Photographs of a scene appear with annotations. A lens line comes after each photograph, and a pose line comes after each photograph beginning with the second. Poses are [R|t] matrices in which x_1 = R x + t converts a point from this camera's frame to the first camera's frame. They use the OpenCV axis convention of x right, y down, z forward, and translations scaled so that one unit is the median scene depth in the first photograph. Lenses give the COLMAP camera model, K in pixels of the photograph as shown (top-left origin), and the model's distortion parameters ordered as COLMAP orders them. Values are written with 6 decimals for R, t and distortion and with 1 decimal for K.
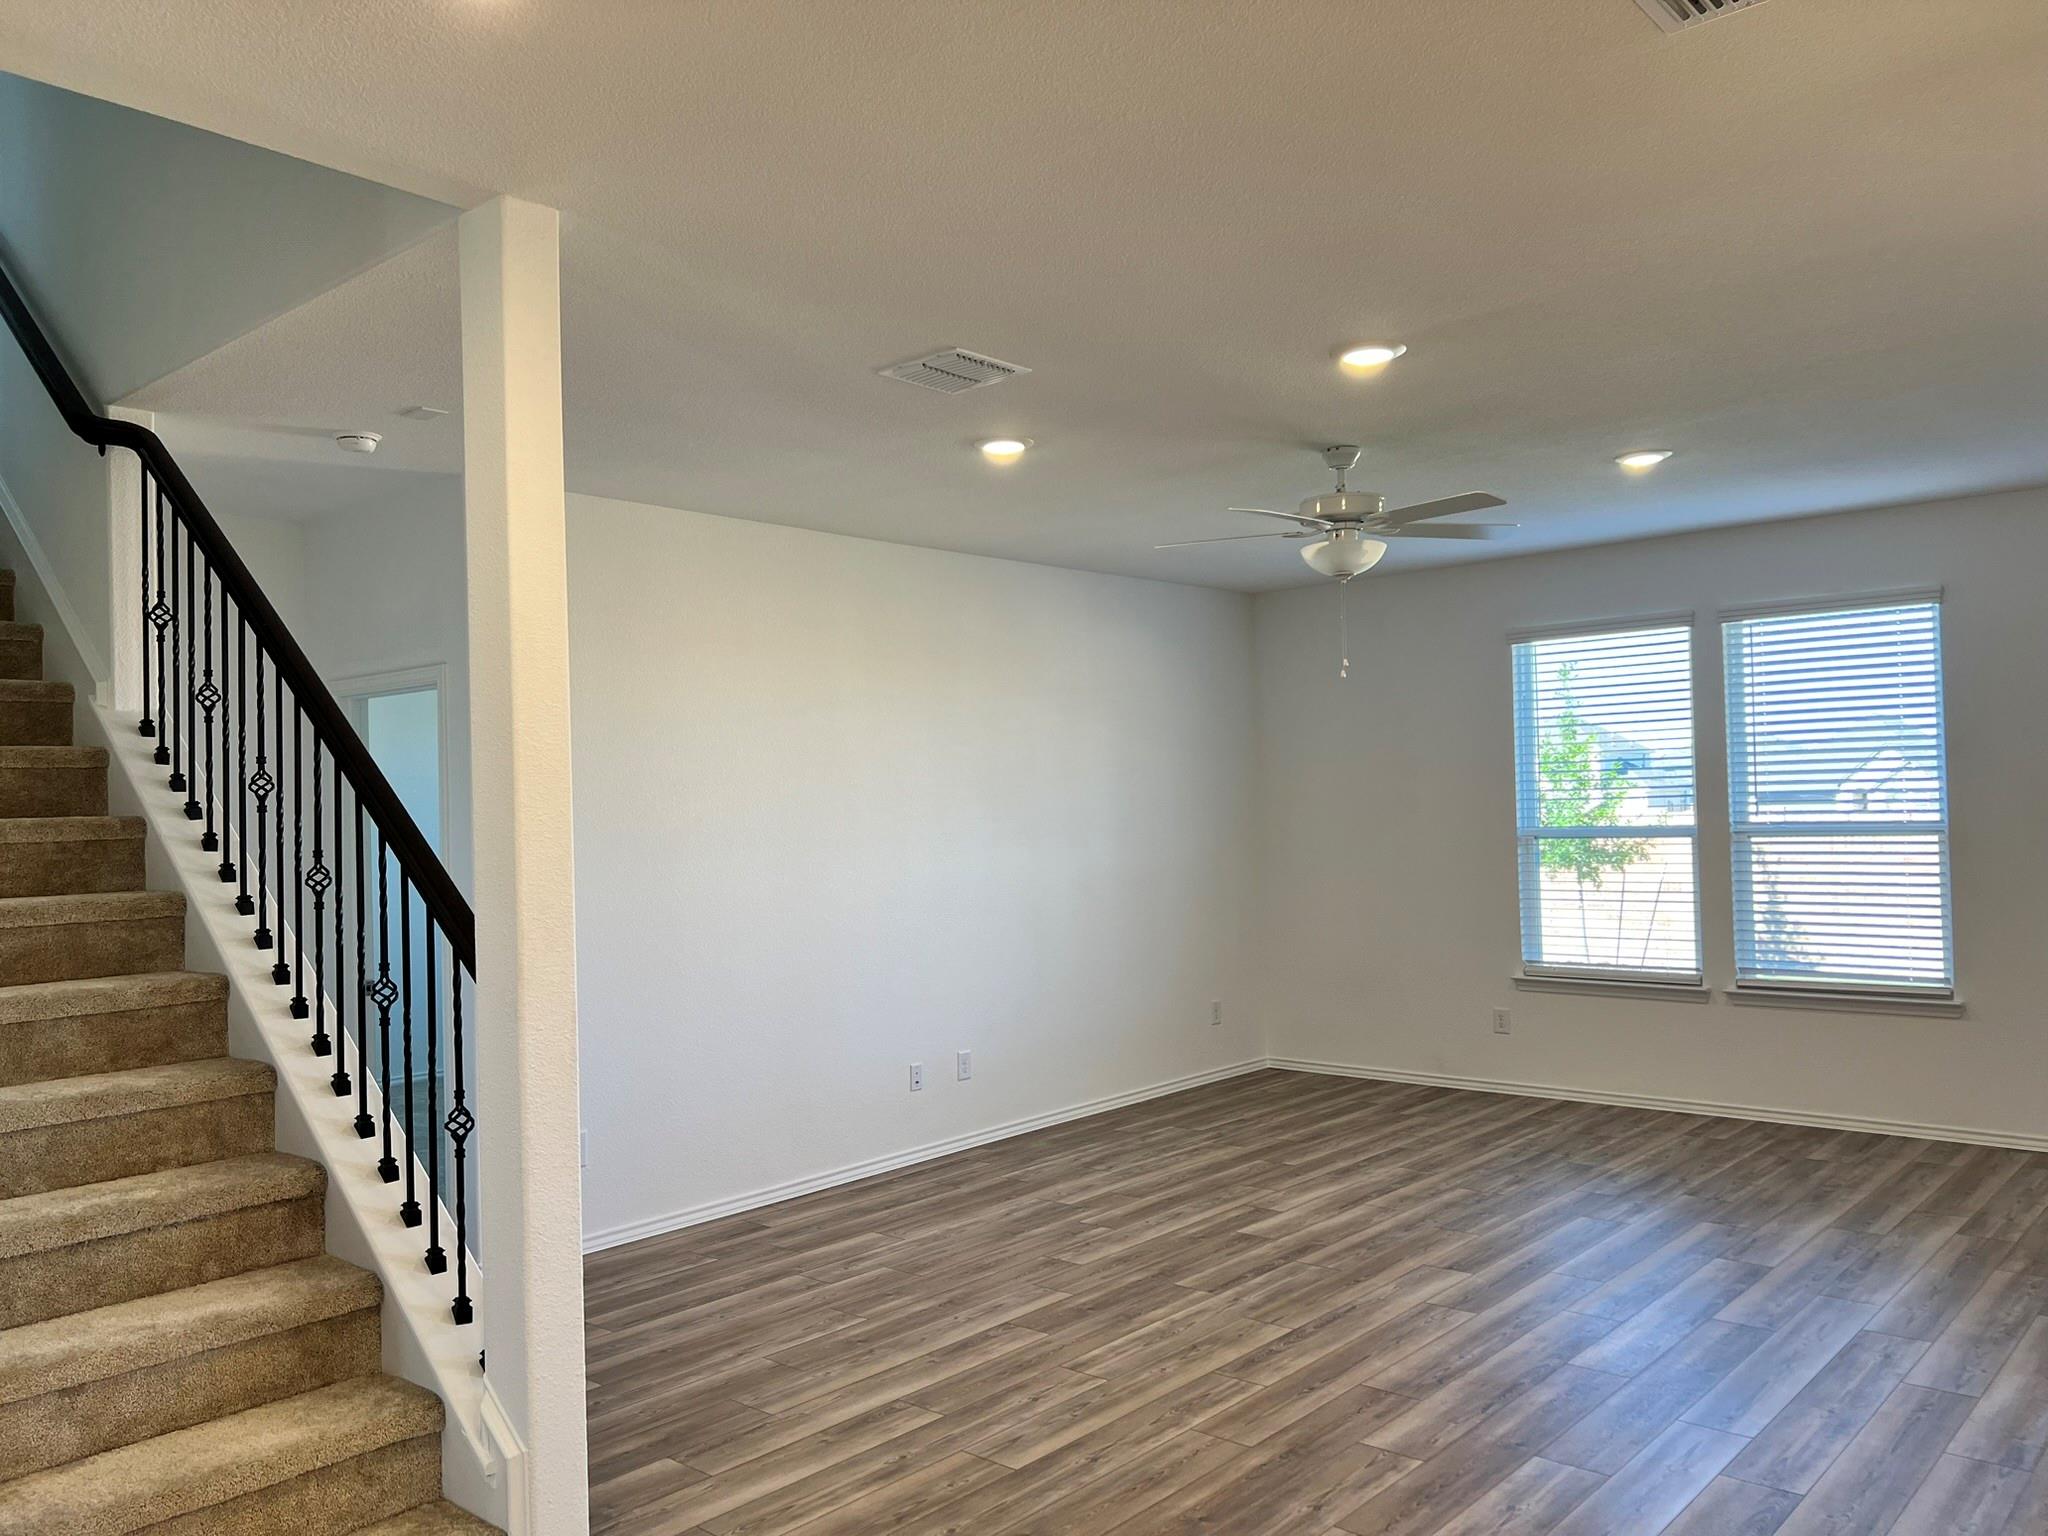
lens RADIAL K [[1536.3, 0, 1029.5], [0, 1536.3, 777.0], [0, 0, 1]] dist [0.036821, -0.000021]
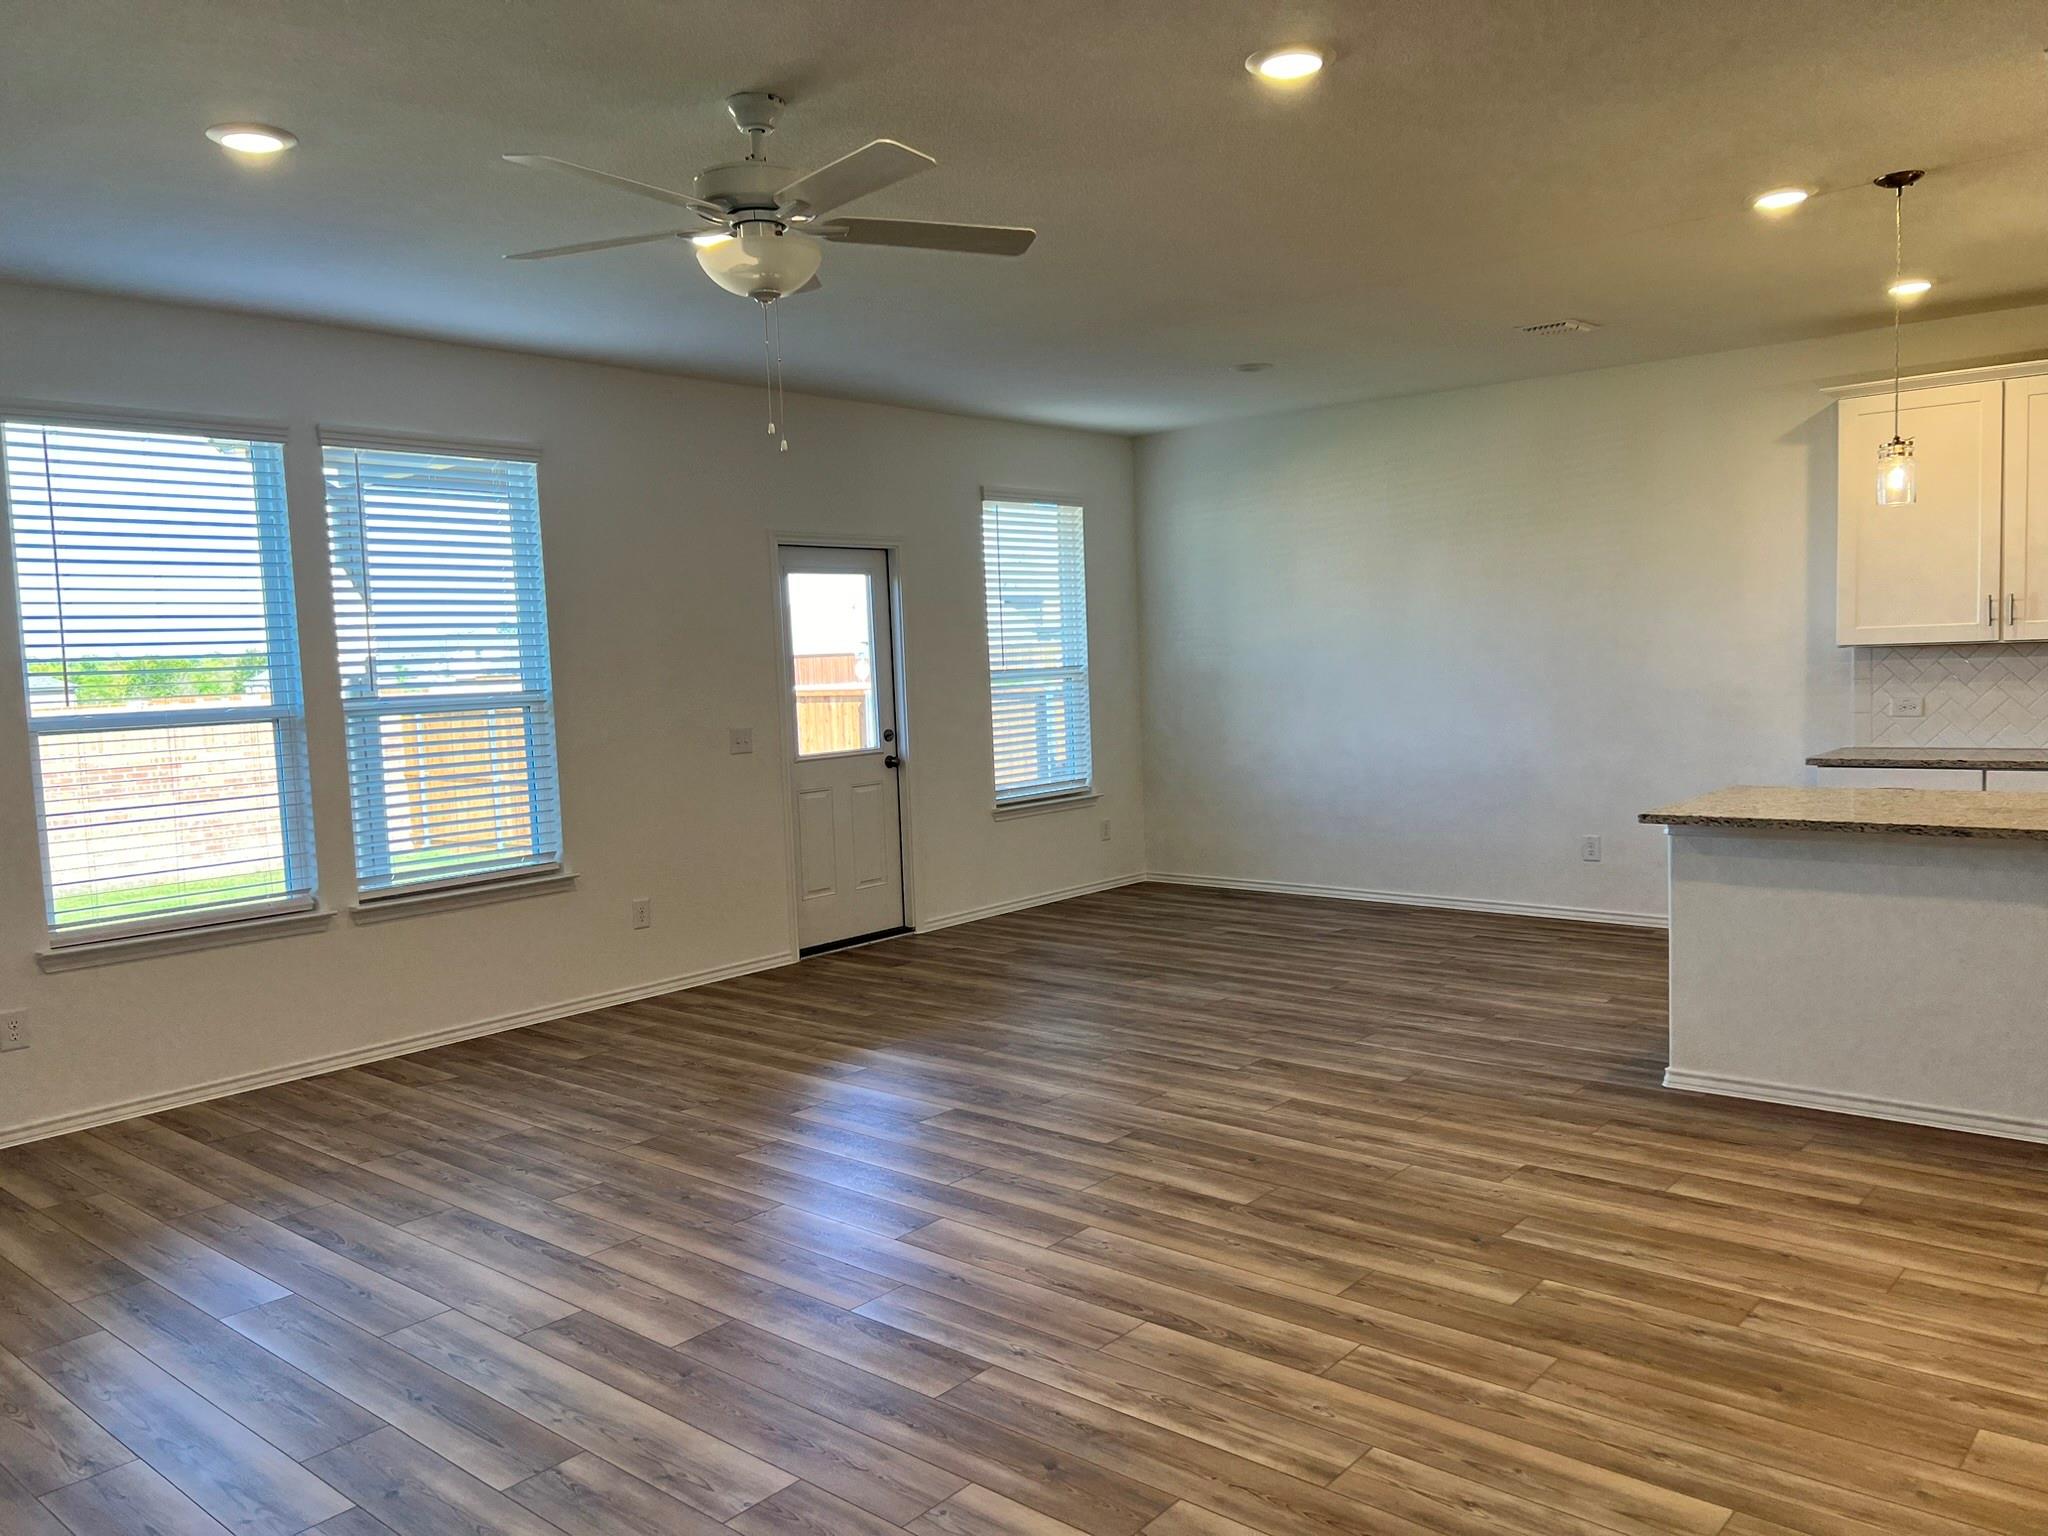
lens RADIAL K [[1536.3, 0, 1022.6], [0, 1536.3, 778.7], [0, 0, 1]] dist [0.036821, -0.000021]
pose [[-0.009758, -0.056645, 0.998347, -0.445057], [0.011087, 0.998327, 0.056752, 0.036044], [-0.999891, 0.011623, -0.009113, 0.827899]]
